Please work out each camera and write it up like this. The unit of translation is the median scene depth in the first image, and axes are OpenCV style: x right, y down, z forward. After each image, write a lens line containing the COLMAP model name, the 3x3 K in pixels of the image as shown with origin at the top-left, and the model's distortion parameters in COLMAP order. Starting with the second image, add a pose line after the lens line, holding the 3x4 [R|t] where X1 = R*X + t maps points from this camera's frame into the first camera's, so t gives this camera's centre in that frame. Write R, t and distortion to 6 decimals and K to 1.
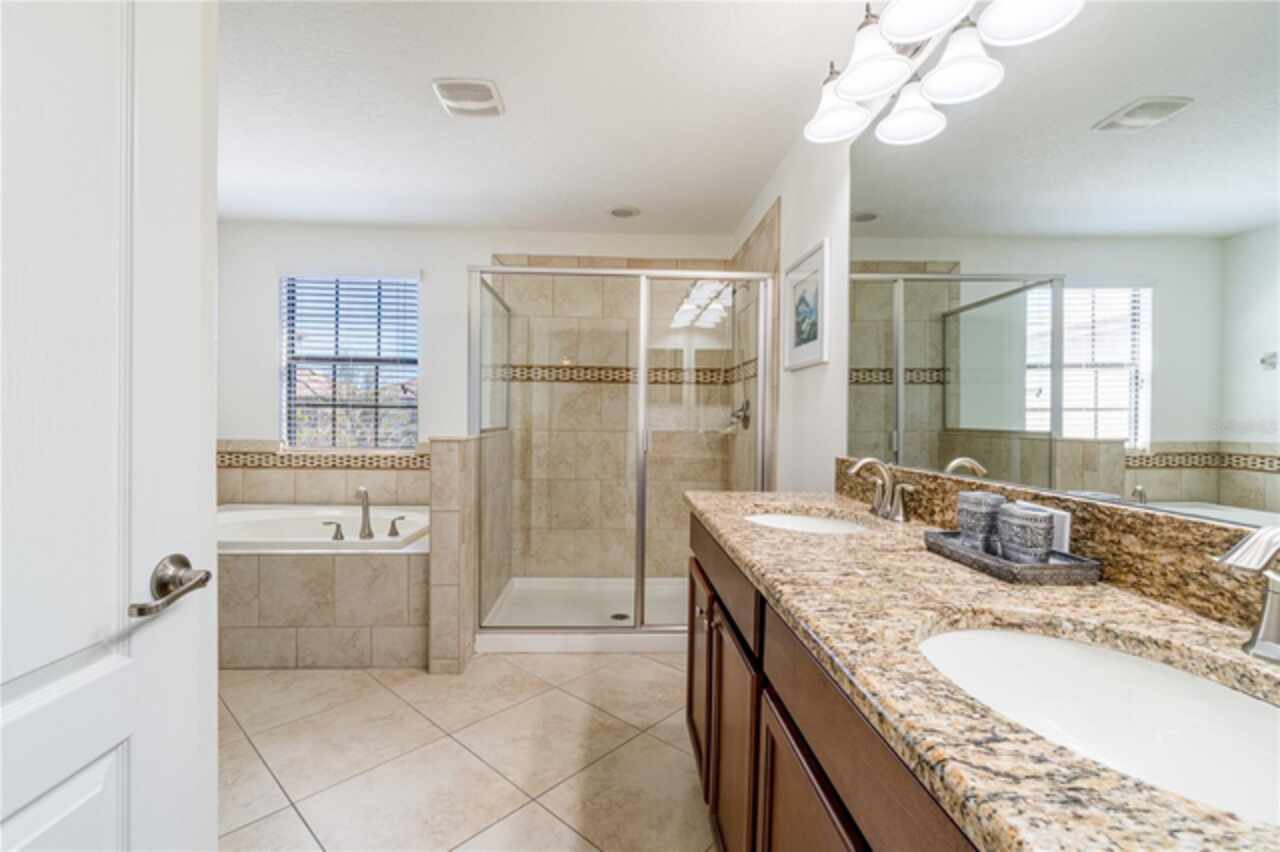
lens RADIAL K [[559.6, 0, 641.1], [0, 559.6, 425.5], [0, 0, 1]] dist [0.001503, -0.000160]
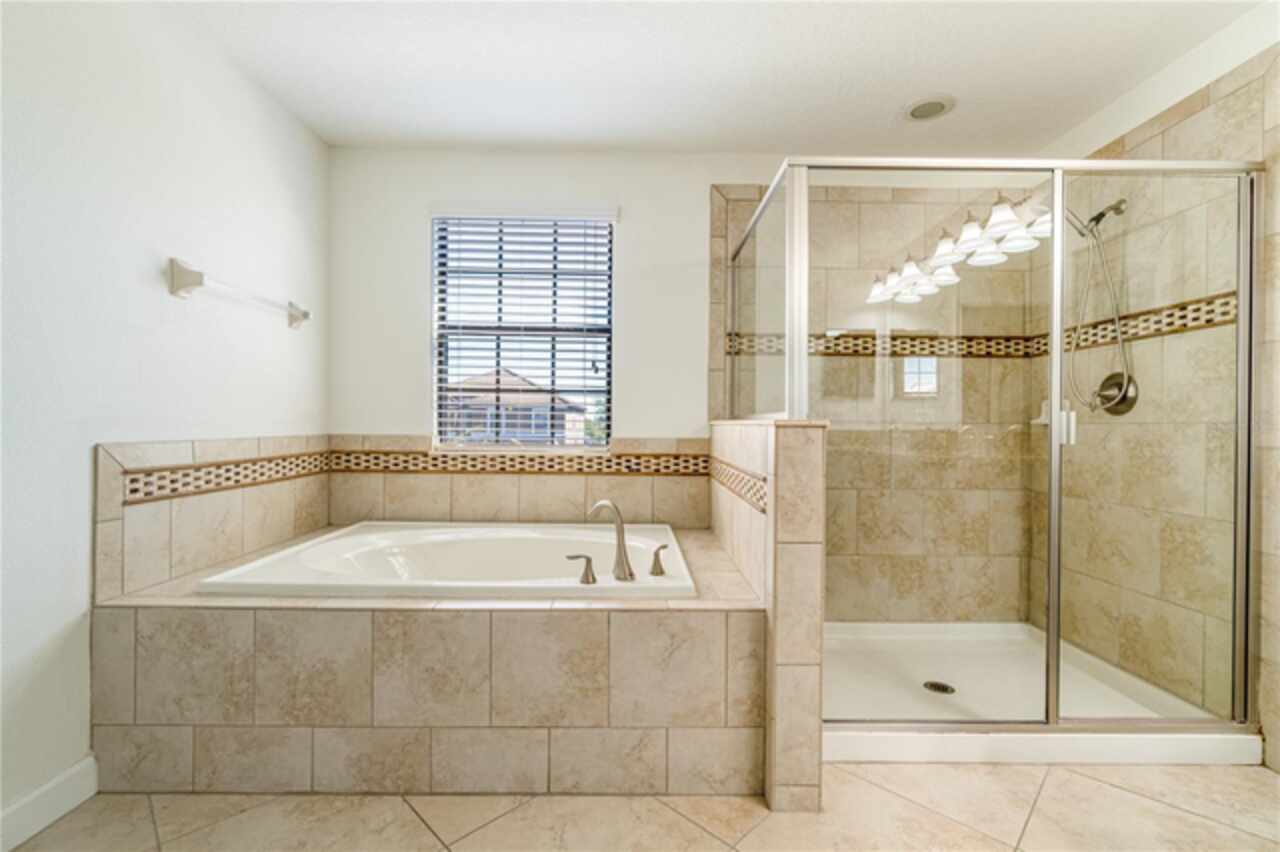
lens RADIAL K [[559.6, 0, 639.8], [0, 559.6, 424.1], [0, 0, 1]] dist [0.001503, -0.000160]
pose [[0.999461, -0.003960, -0.032592, -0.343516], [0.003537, 0.999909, -0.013038, 0.021769], [0.032640, 0.012915, 0.999384, 0.262691]]
